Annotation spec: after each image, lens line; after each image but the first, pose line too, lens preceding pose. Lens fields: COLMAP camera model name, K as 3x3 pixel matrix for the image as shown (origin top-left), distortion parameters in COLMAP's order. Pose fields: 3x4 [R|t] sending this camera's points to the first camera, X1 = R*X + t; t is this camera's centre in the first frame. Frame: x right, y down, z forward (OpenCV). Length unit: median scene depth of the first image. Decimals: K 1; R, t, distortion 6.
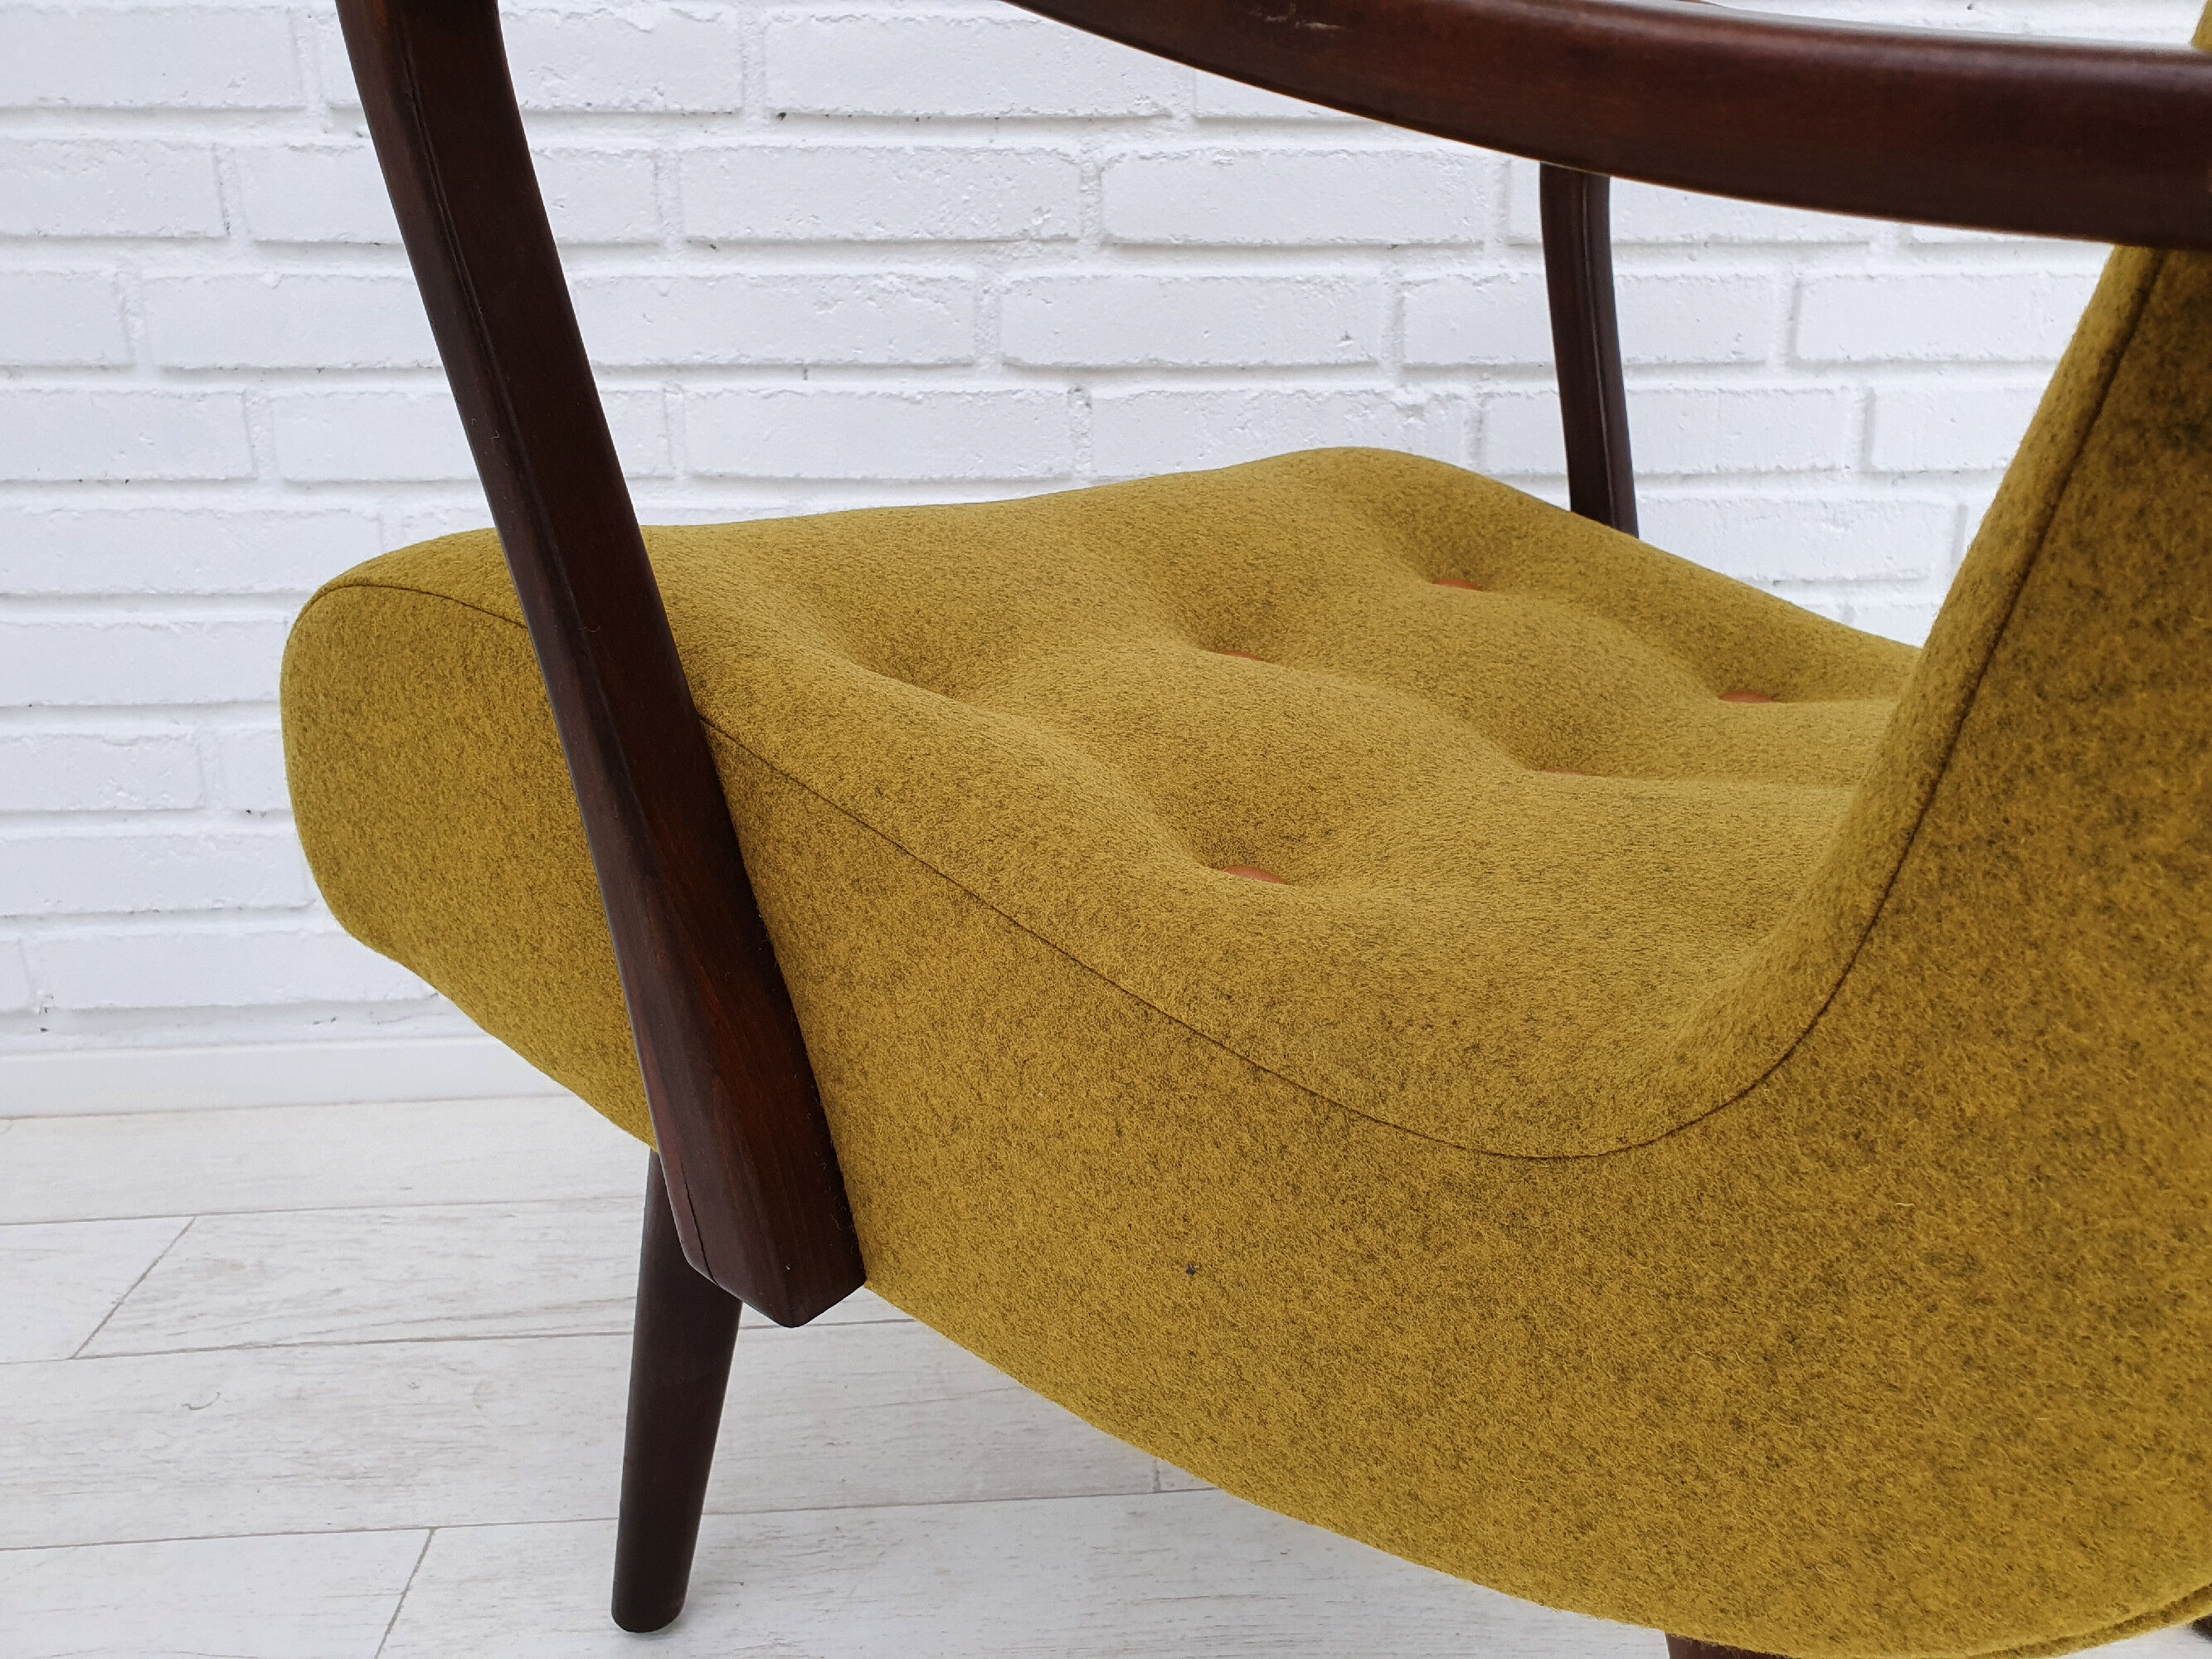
lens RADIAL K [[1726.2, 0, 1109.1], [0, 1726.2, 855.8], [0, 0, 1]] dist [-0.013825, 0.046524]
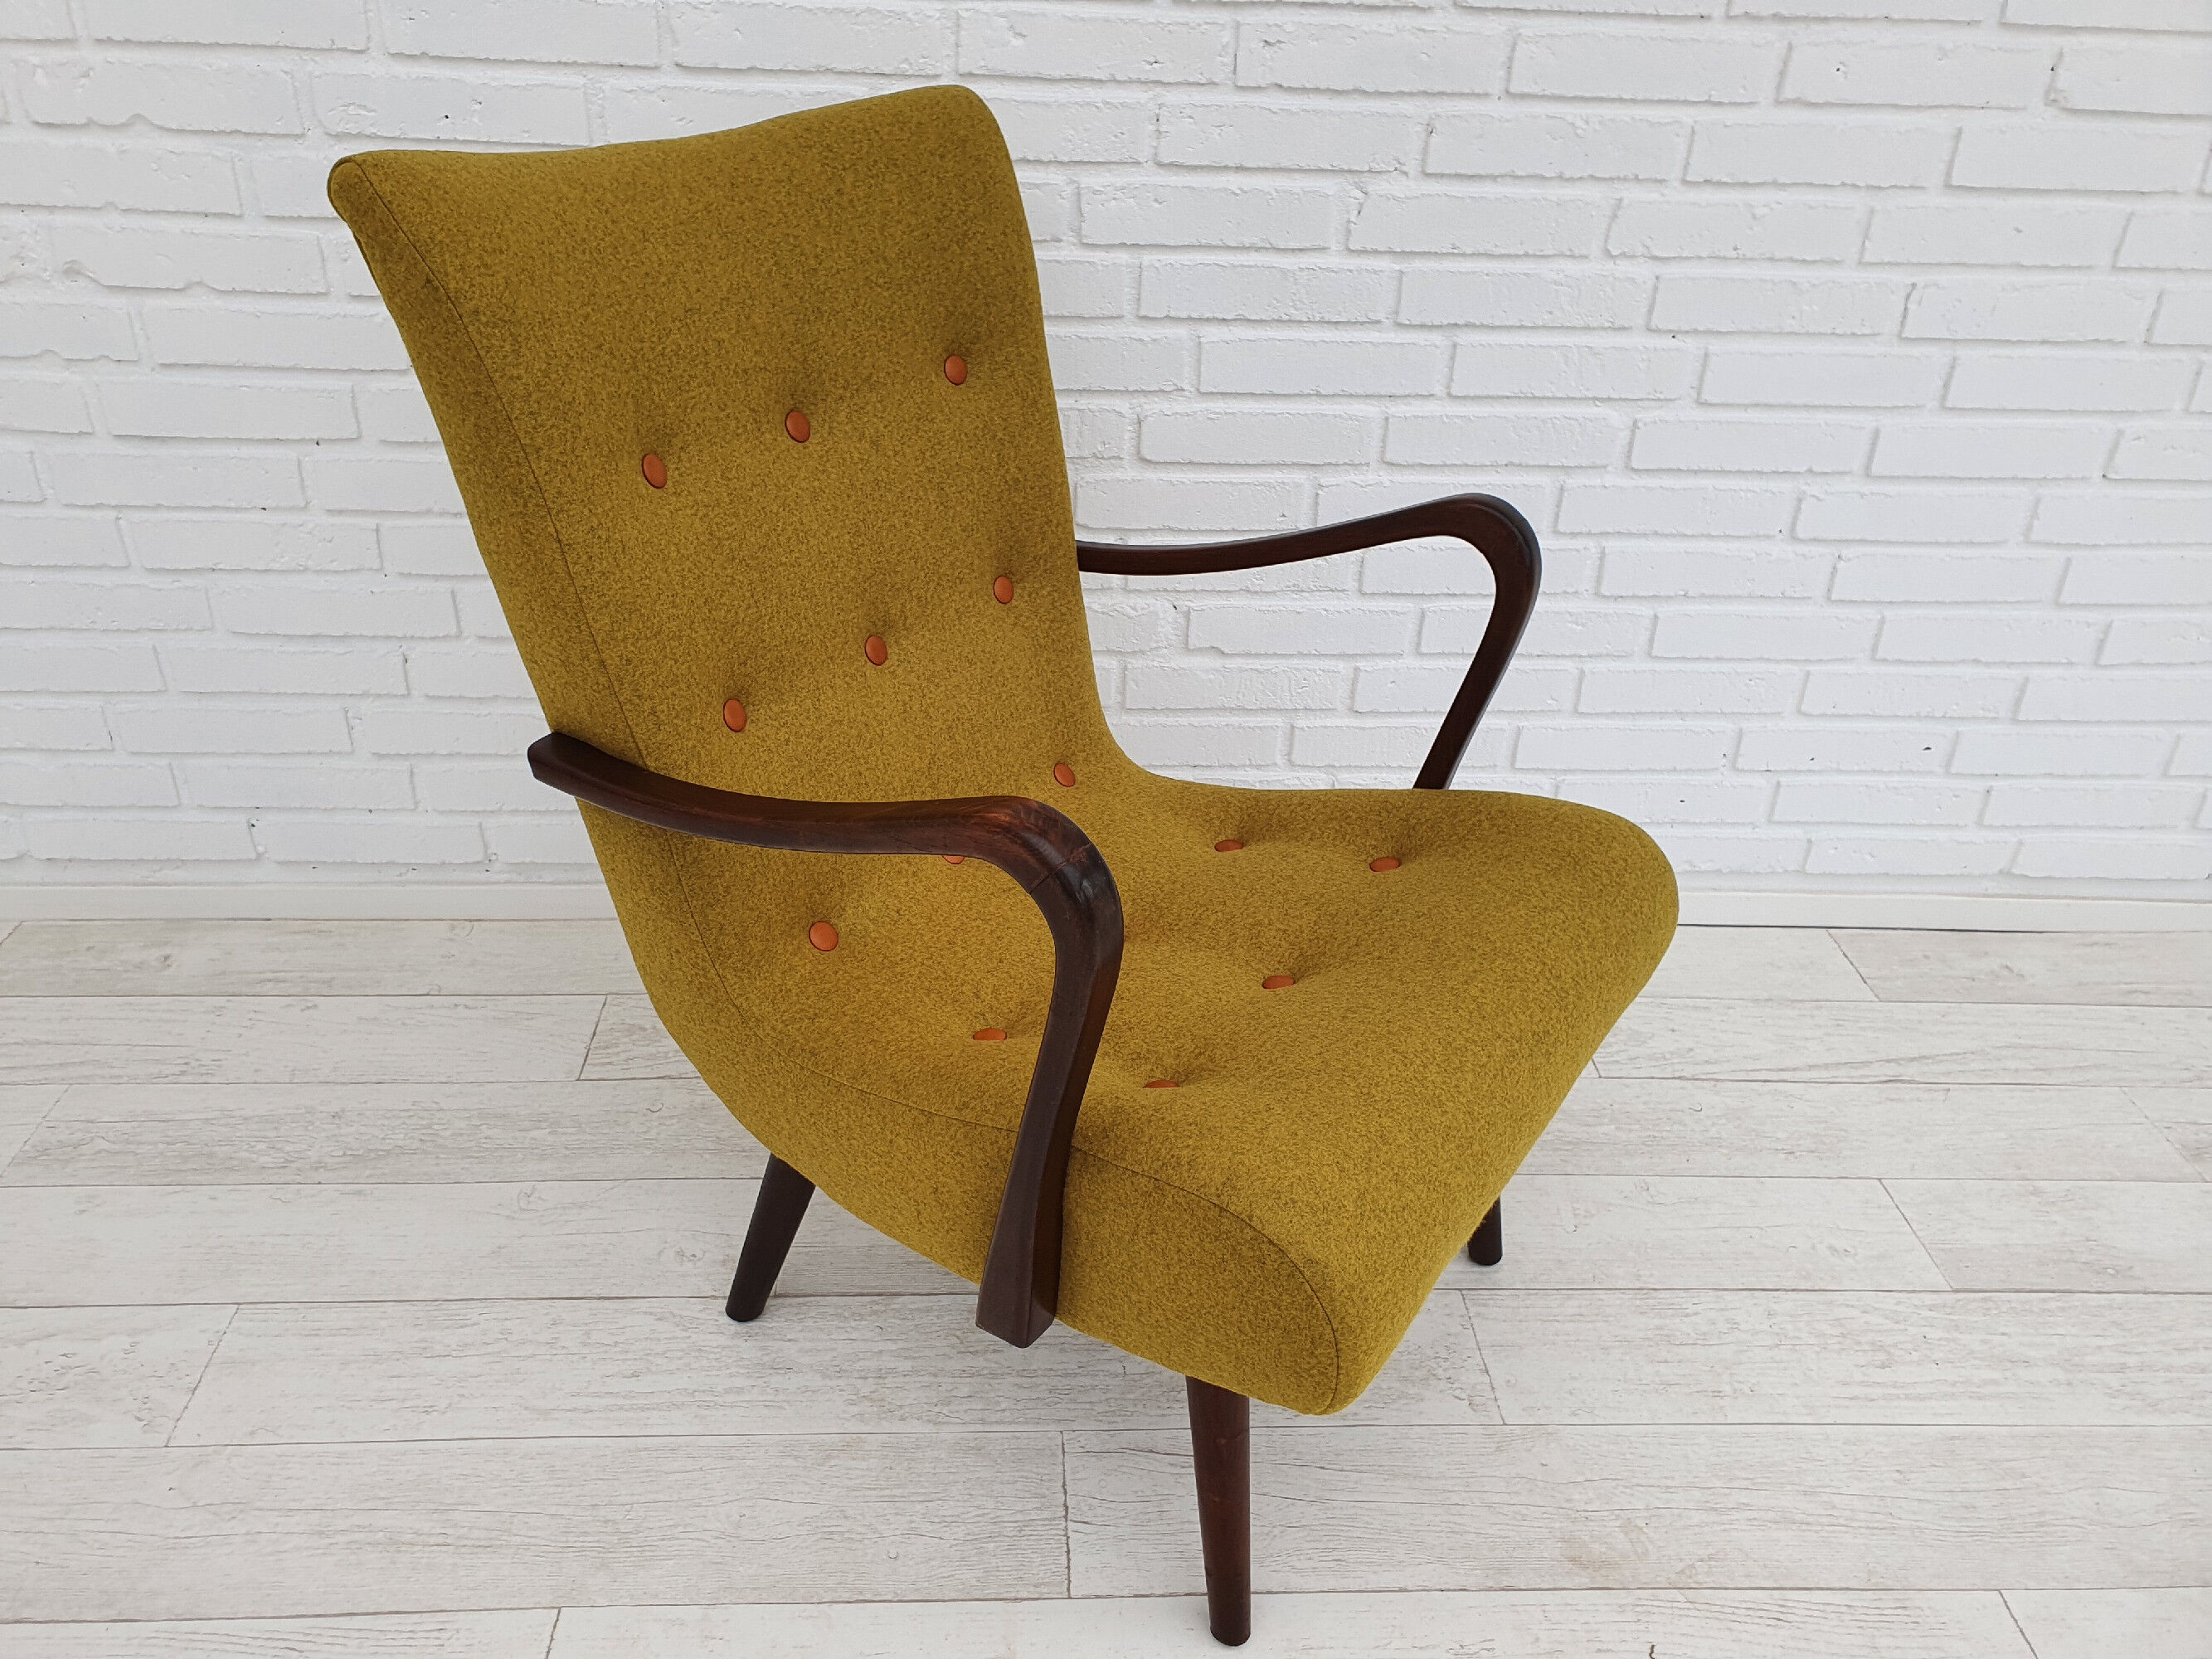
lens RADIAL K [[1726.2, 0, 1089.9], [0, 1726.2, 830.7], [0, 0, 1]] dist [-0.013825, 0.046524]
pose [[0.999113, 0.042113, 0.000634, -0.036927], [-0.041326, 0.977314, 0.207725, -0.343506], [0.008128, -0.207567, 0.978187, -0.693470]]
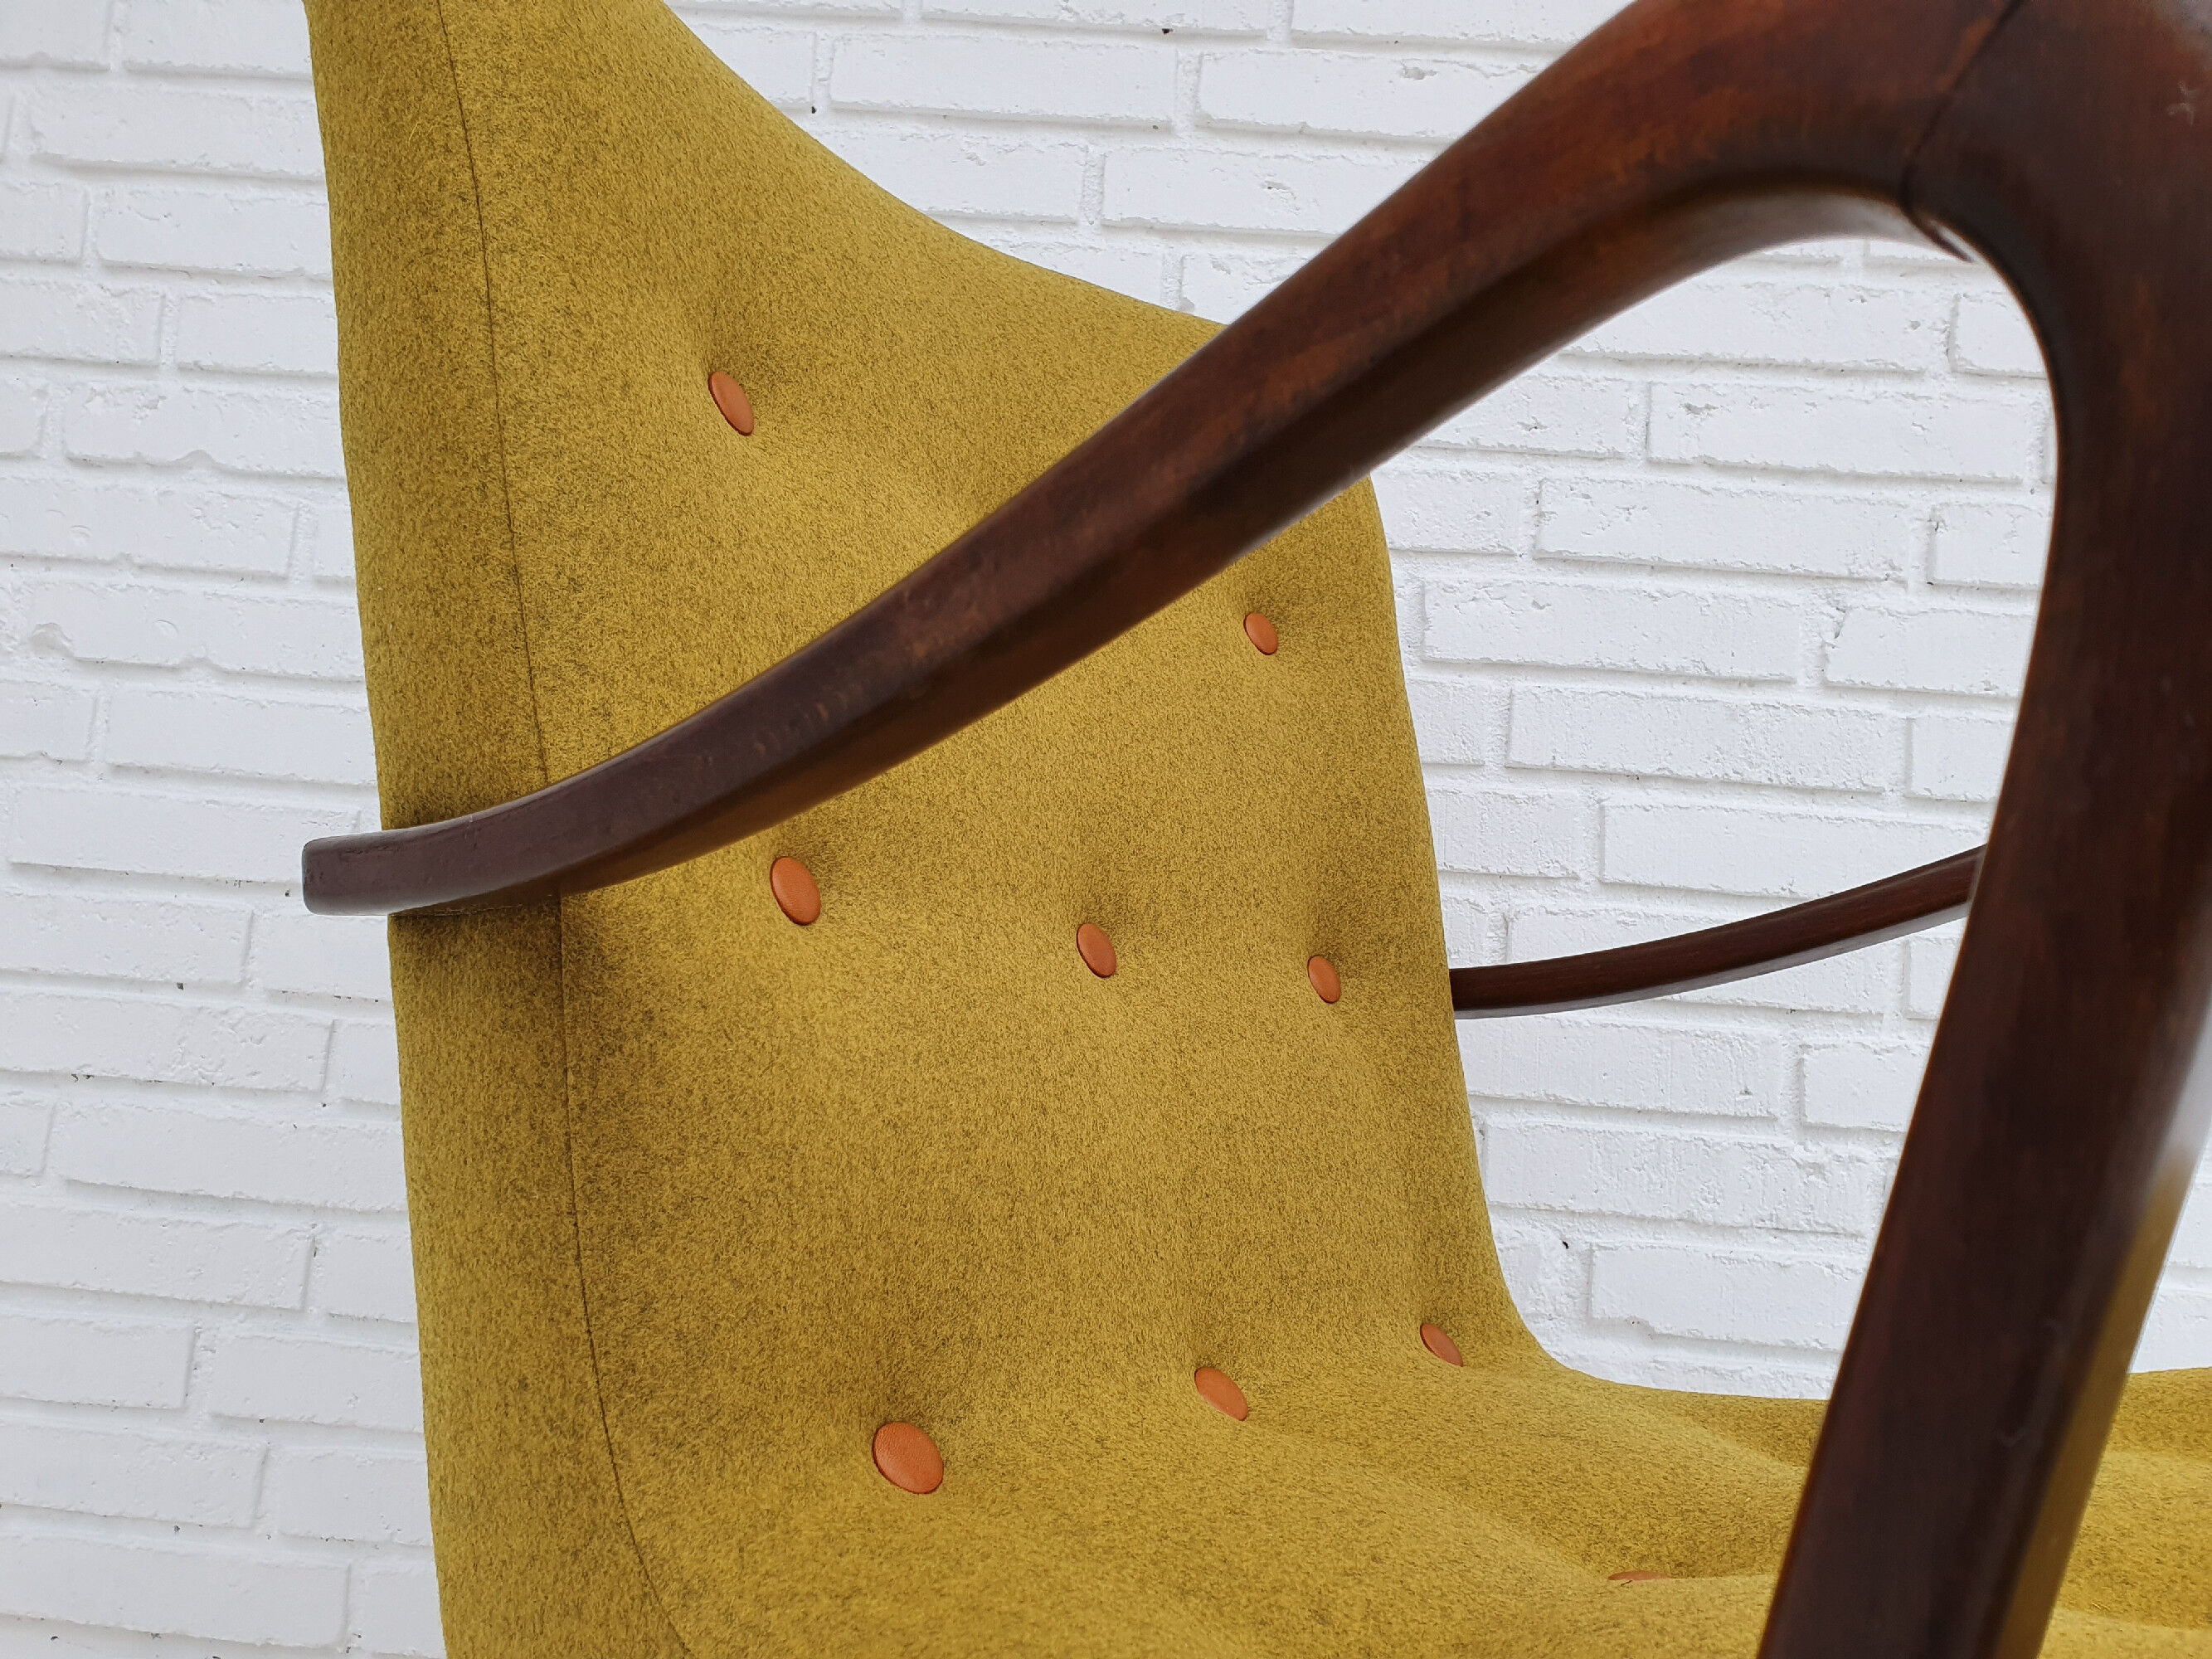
lens RADIAL K [[1726.2, 0, 1095.2], [0, 1726.2, 865.3], [0, 0, 1]] dist [-0.013825, 0.046524]
pose [[0.989030, 0.070723, -0.129681, -0.120293], [-0.116431, 0.913517, -0.389782, 0.018437], [0.090899, 0.400605, 0.911731, -0.014681]]
